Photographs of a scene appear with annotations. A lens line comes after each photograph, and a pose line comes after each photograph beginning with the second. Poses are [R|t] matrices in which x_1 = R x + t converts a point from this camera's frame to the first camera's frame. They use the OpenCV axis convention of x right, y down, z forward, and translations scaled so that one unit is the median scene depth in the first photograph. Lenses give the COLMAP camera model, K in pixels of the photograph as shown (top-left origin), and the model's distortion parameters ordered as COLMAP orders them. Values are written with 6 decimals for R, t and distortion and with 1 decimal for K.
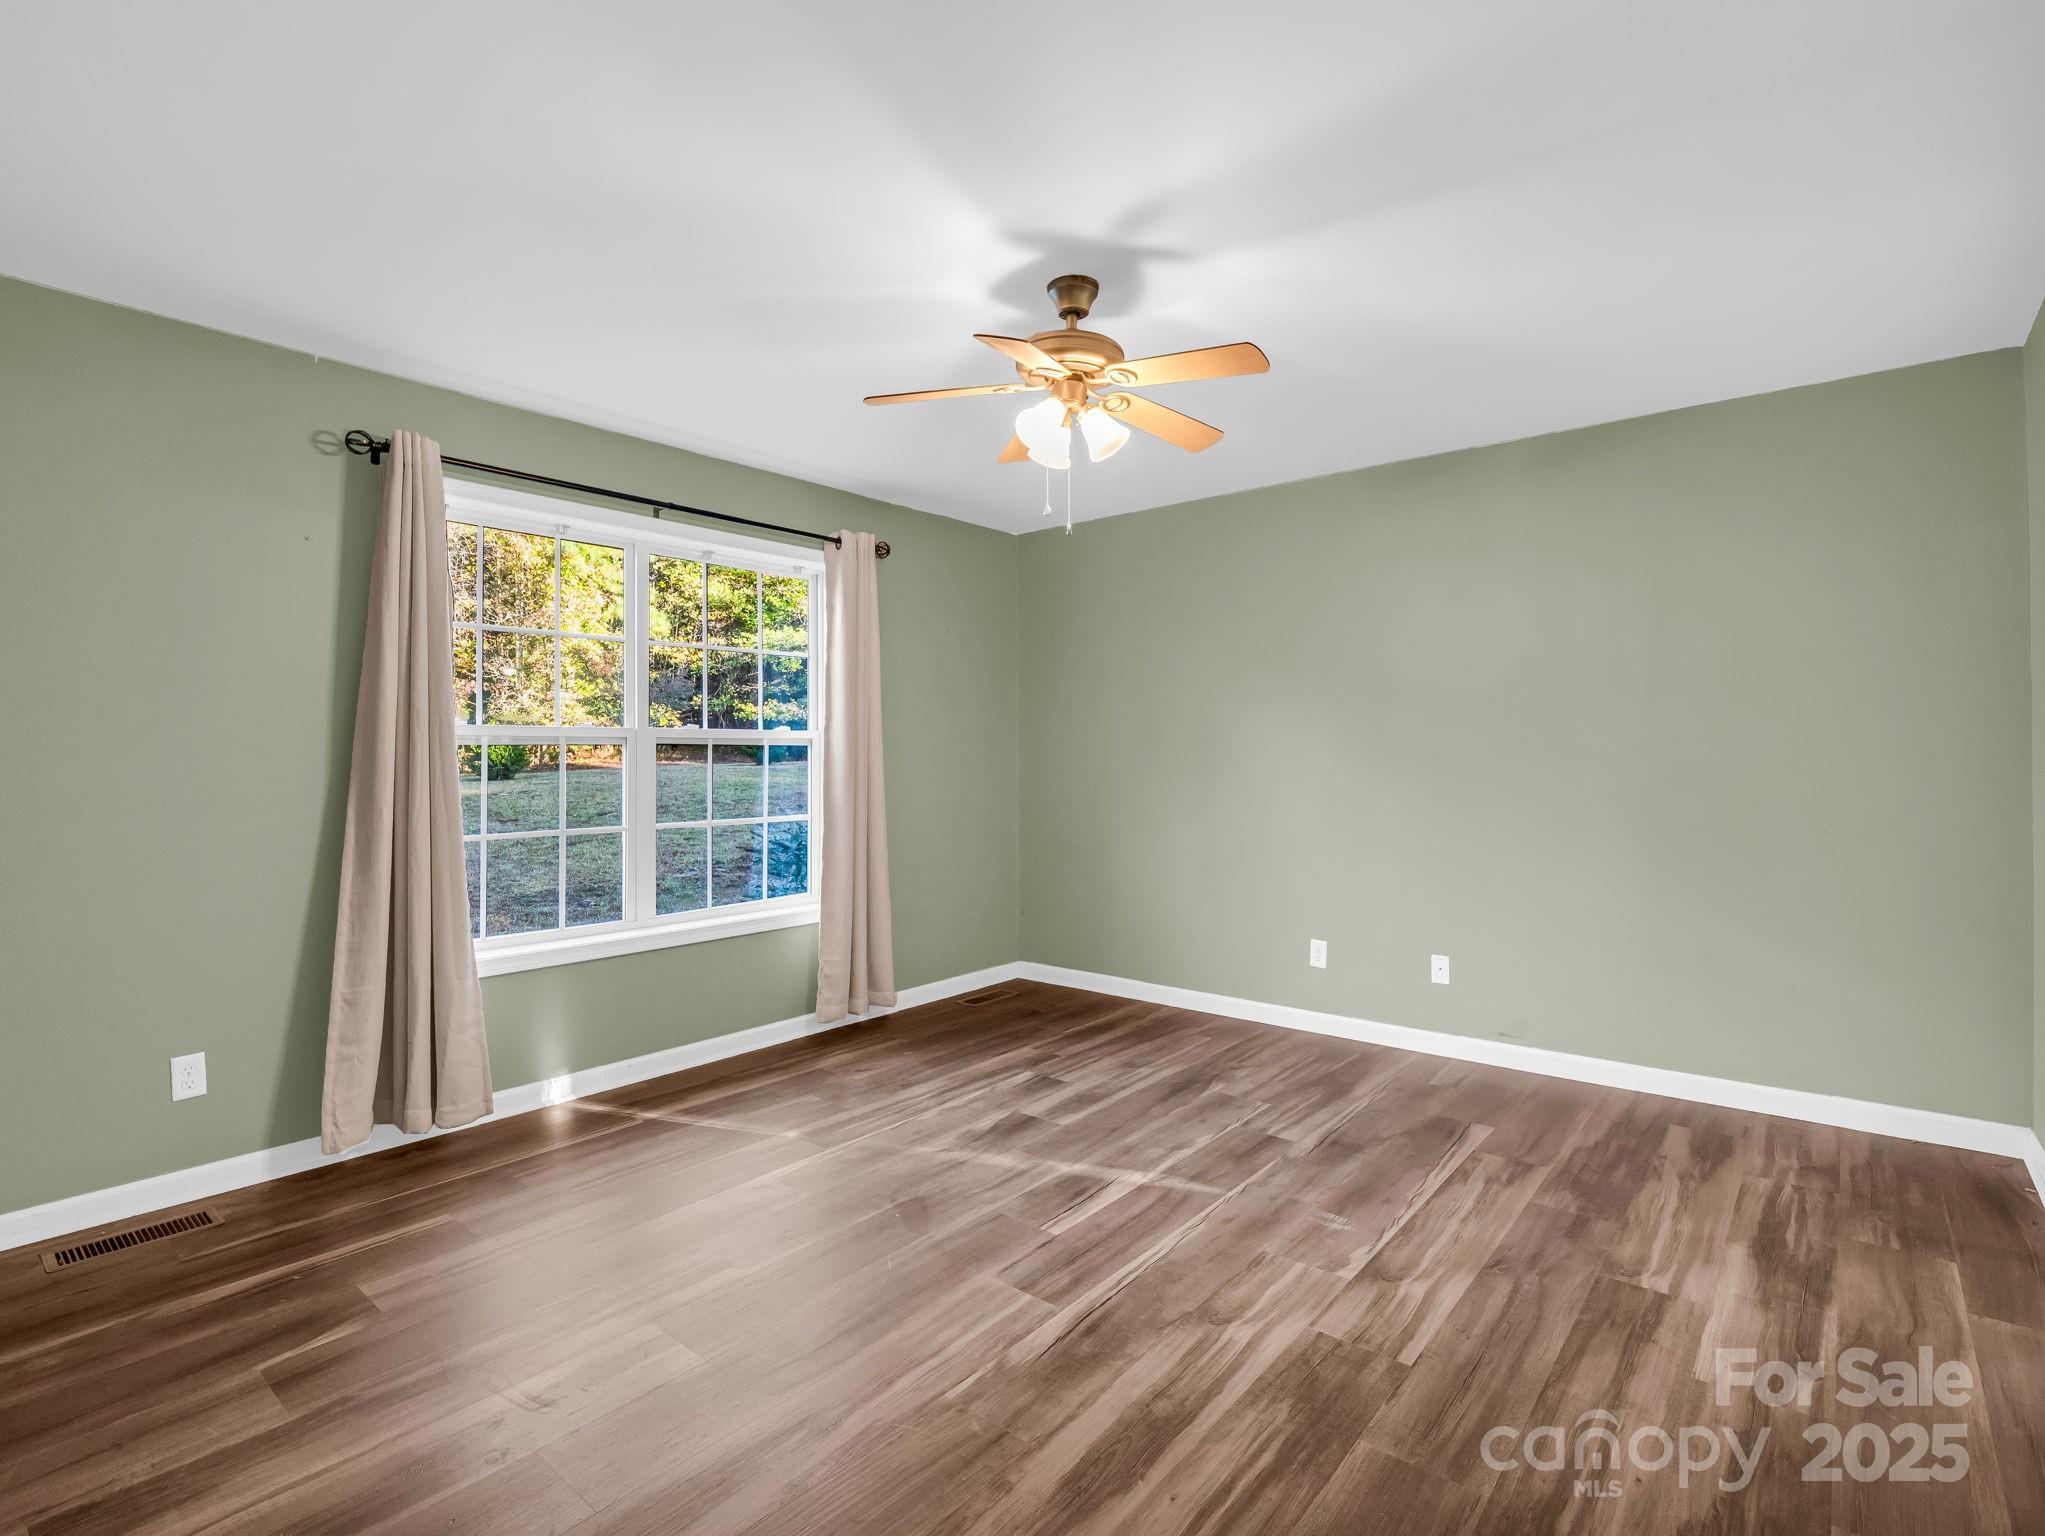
lens RADIAL K [[1012.0, 0, 1030.8], [0, 1012.0, 751.7], [0, 0, 1]] dist [-0.009900, -0.000085]
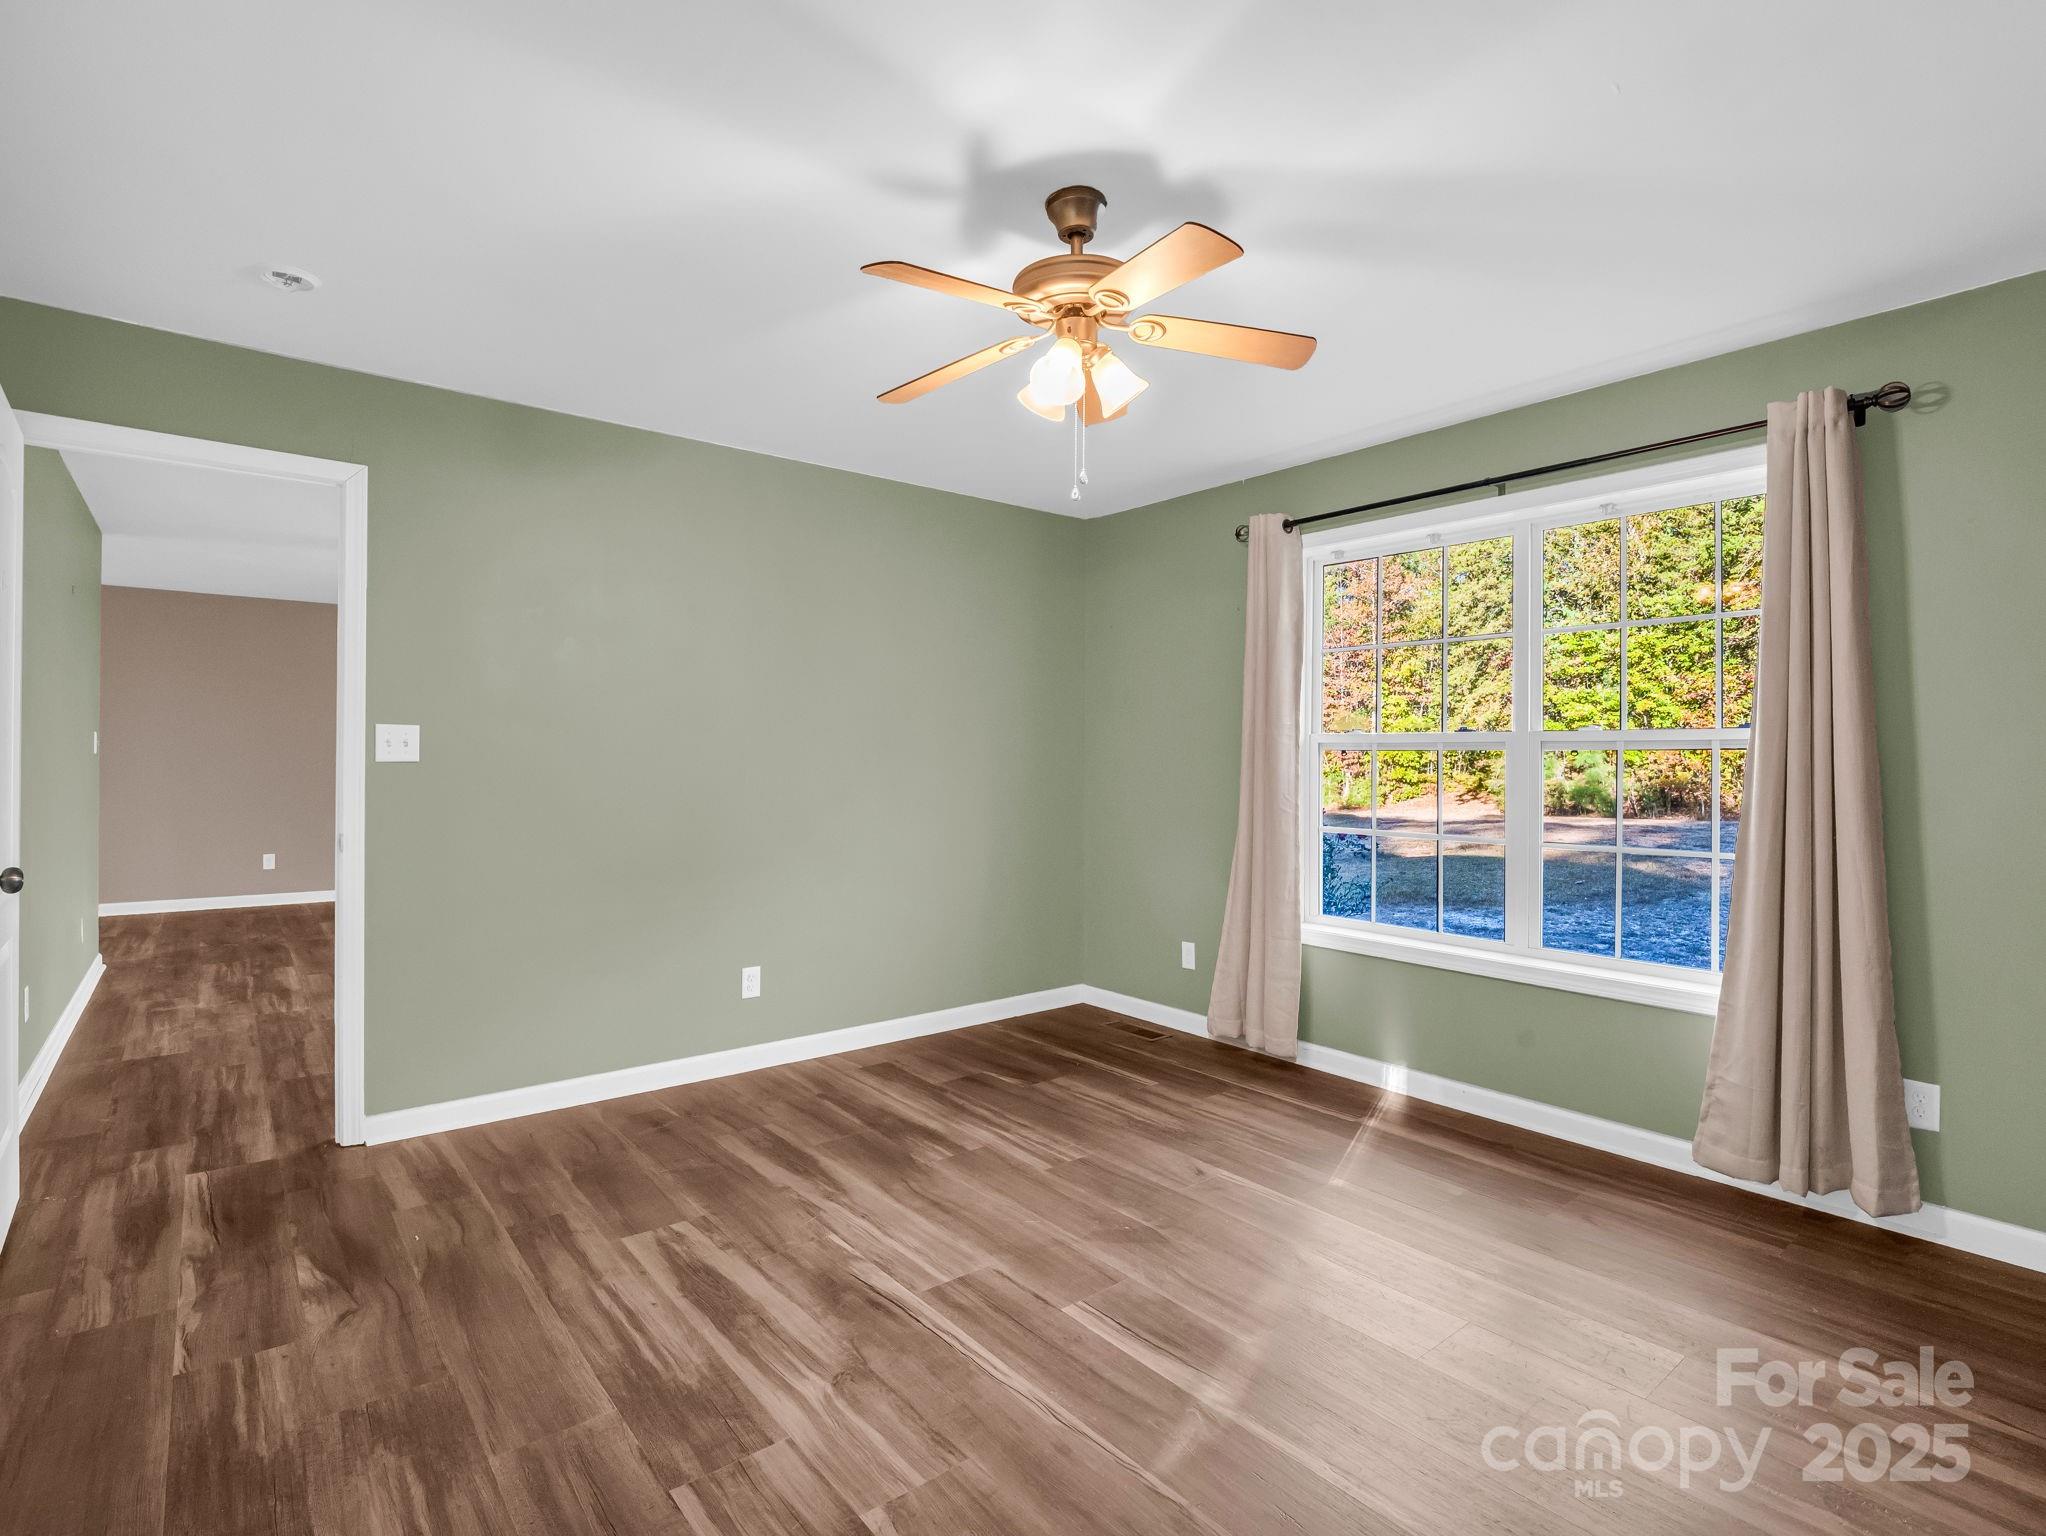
lens RADIAL K [[1028.6, 0, 1017.8], [0, 1028.6, 758.8], [0, 0, 1]] dist [-0.013427, -0.000314]
pose [[-0.214985, 0.003293, -0.976612, 0.909023], [-0.004925, 0.999978, 0.004456, -0.001187], [0.976605, 0.005768, -0.214964, 1.166096]]
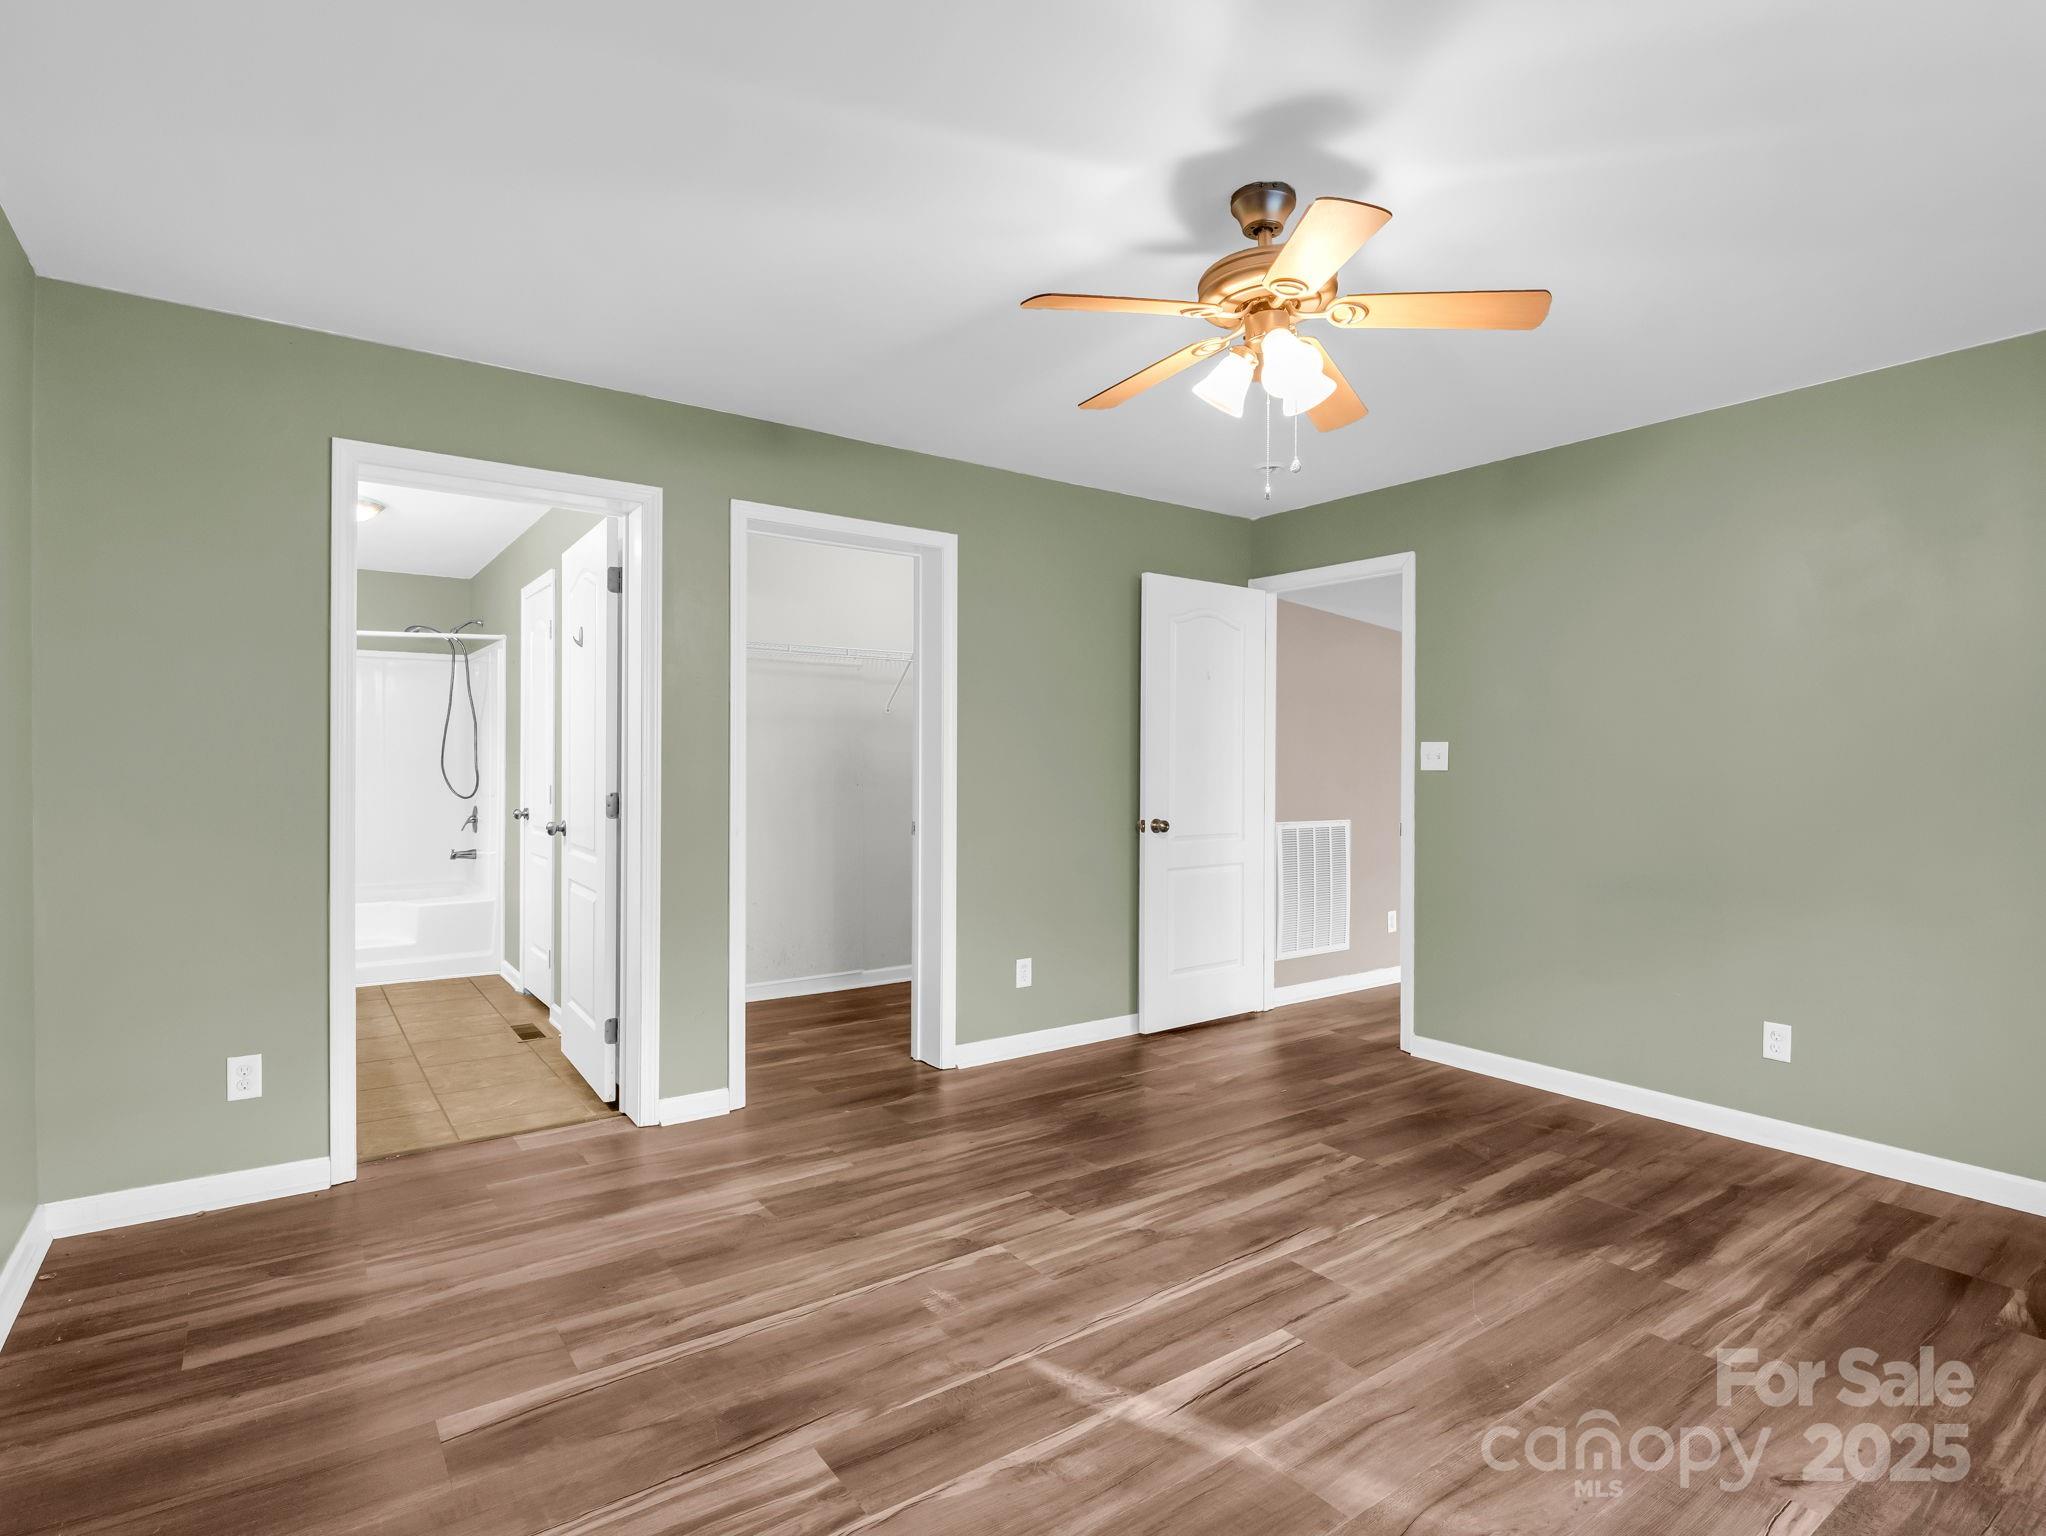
lens RADIAL K [[1028.6, 0, 1017.8], [0, 1028.6, 758.8], [0, 0, 1]] dist [-0.013427, -0.000314]
pose [[-0.962384, -0.000754, 0.271693, 0.006278], [-0.002318, 0.999983, -0.005434, 0.018802], [-0.271684, -0.005859, -0.962369, 1.888734]]
